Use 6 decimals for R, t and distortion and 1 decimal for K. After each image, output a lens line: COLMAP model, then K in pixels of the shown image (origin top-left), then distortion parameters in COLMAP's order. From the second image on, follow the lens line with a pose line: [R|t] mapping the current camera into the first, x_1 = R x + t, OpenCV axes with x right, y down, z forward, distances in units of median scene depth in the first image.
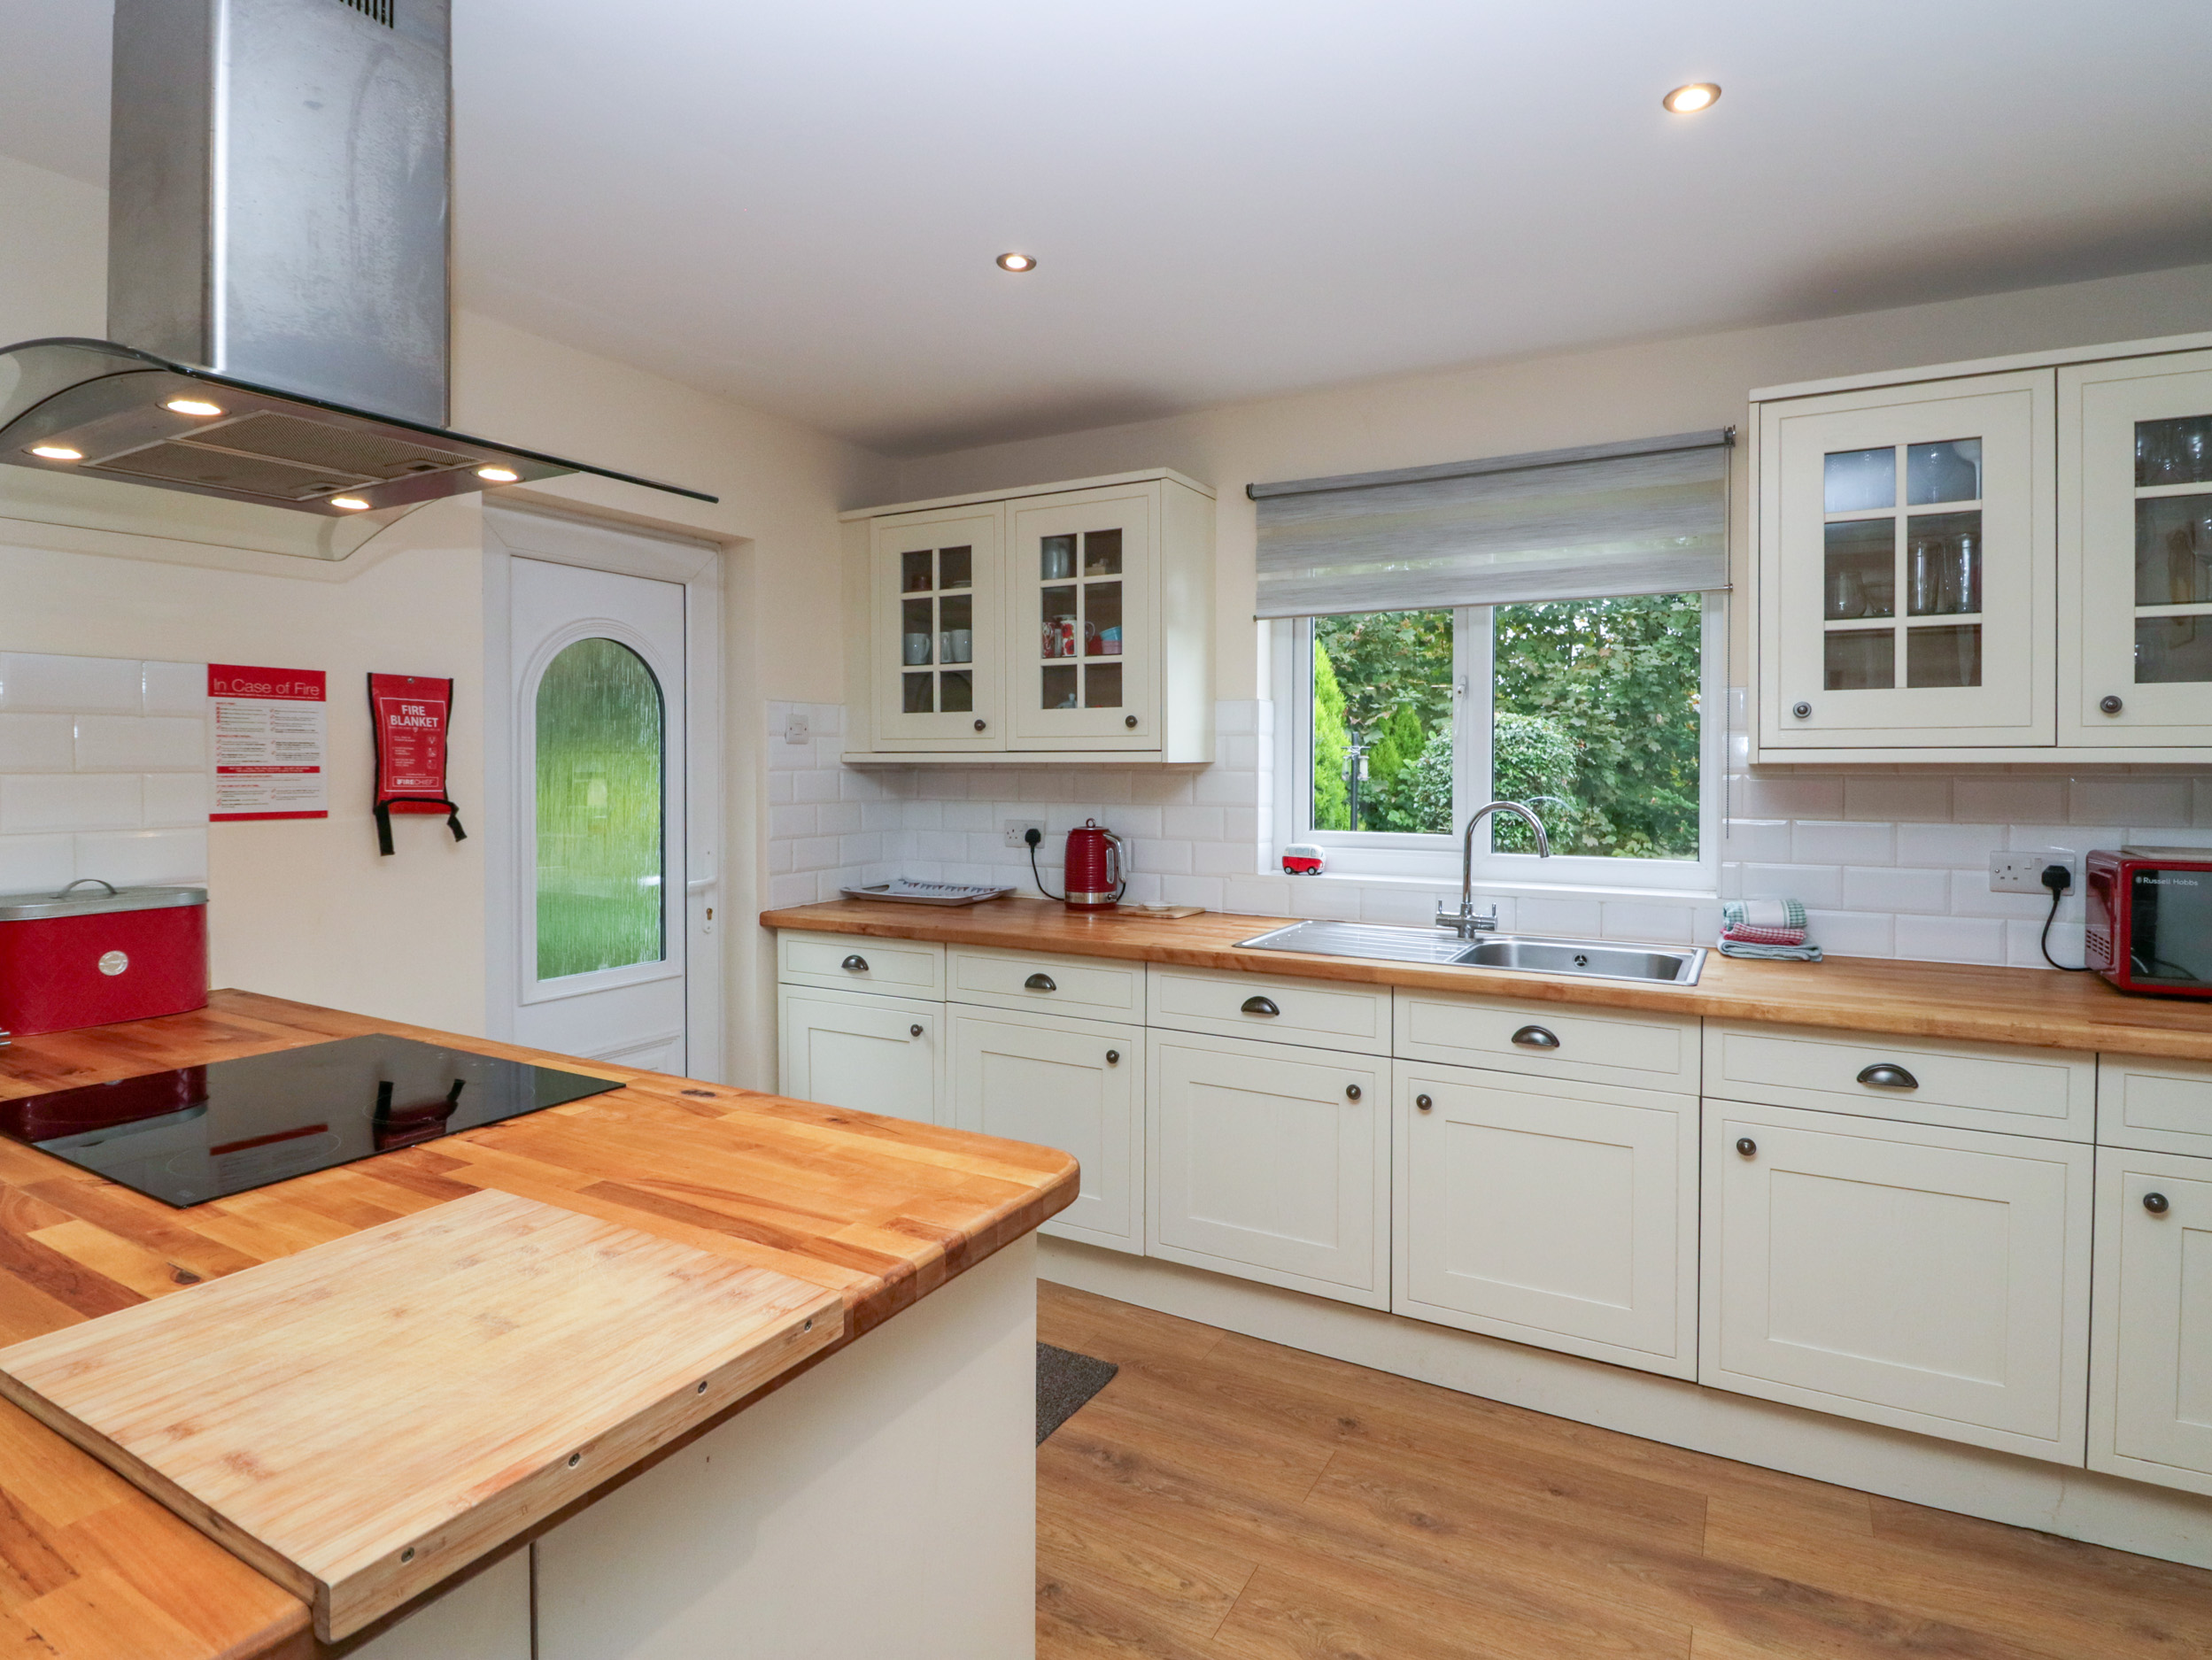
lens RADIAL K [[1187.1, 0, 1099.8], [0, 1187.1, 792.0], [0, 0, 1]] dist [-0.000703, -0.010717]
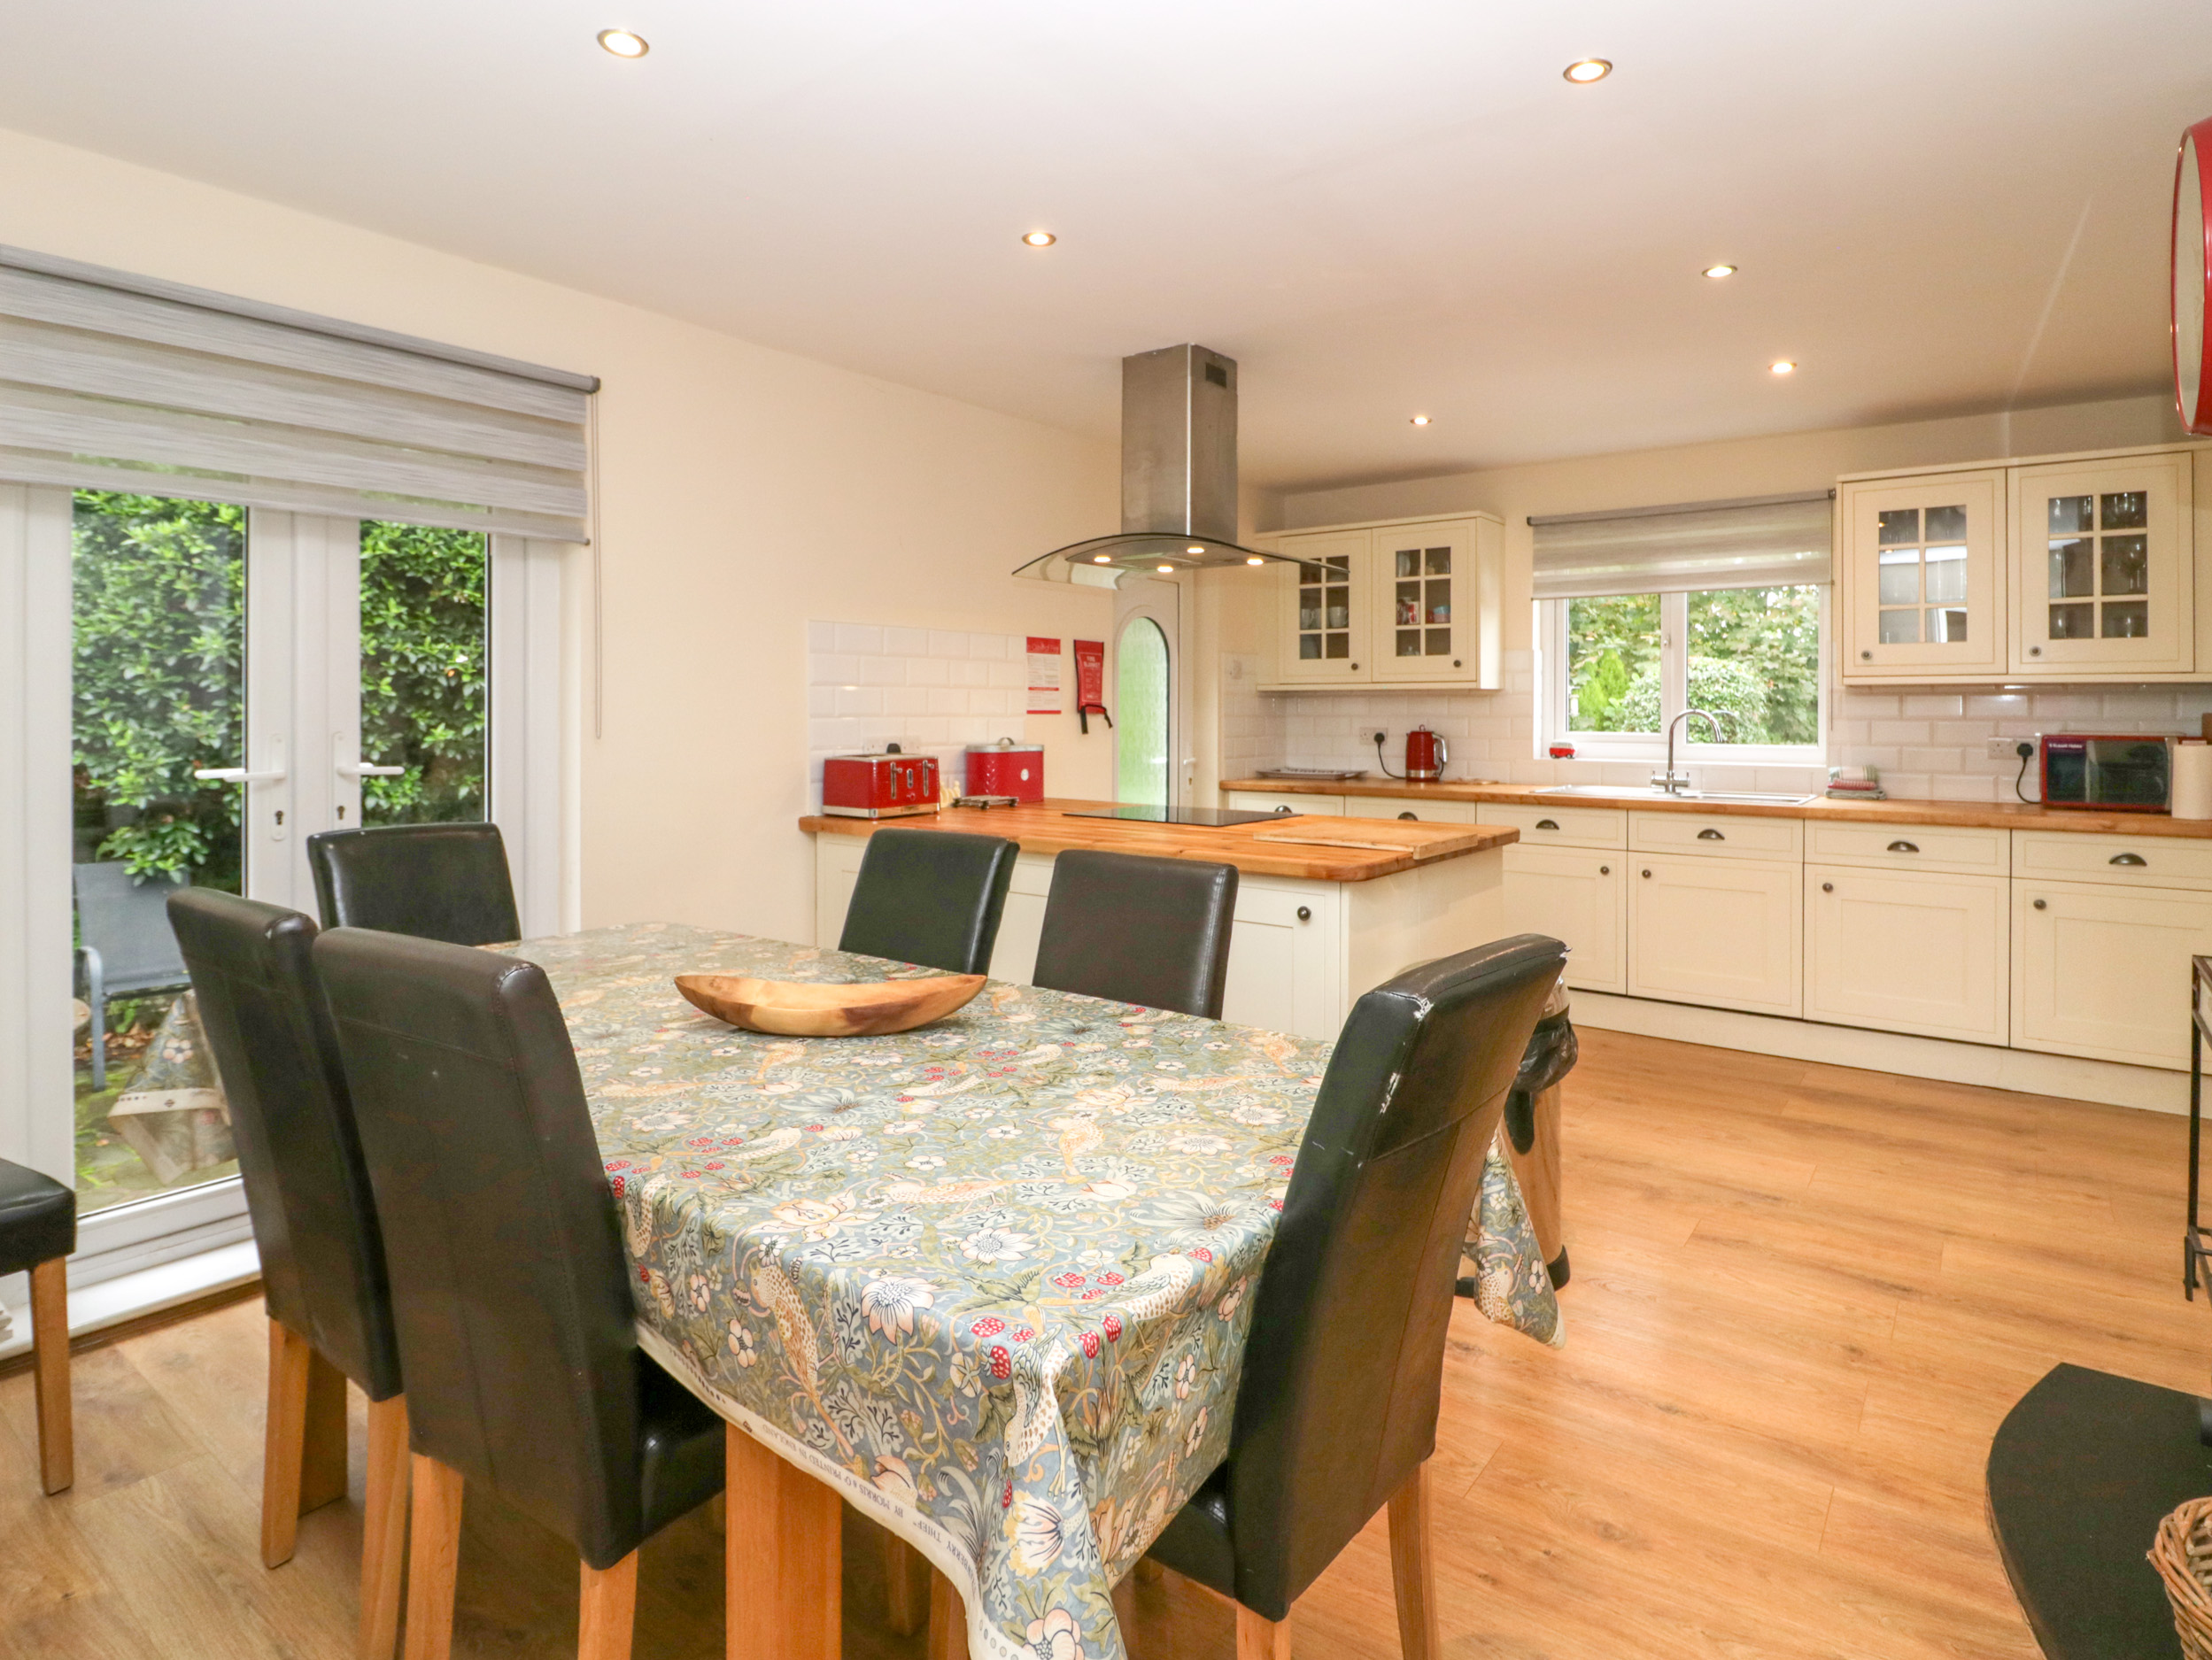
lens RADIAL K [[1187.1, 0, 1123.2], [0, 1187.1, 715.7], [0, 0, 1]] dist [-0.000703, -0.010717]
pose [[0.991658, 0.000884, -0.128893, -0.214332], [-0.003409, 0.999807, -0.019370, 0.045243], [0.128851, 0.019647, 0.991469, -0.676052]]
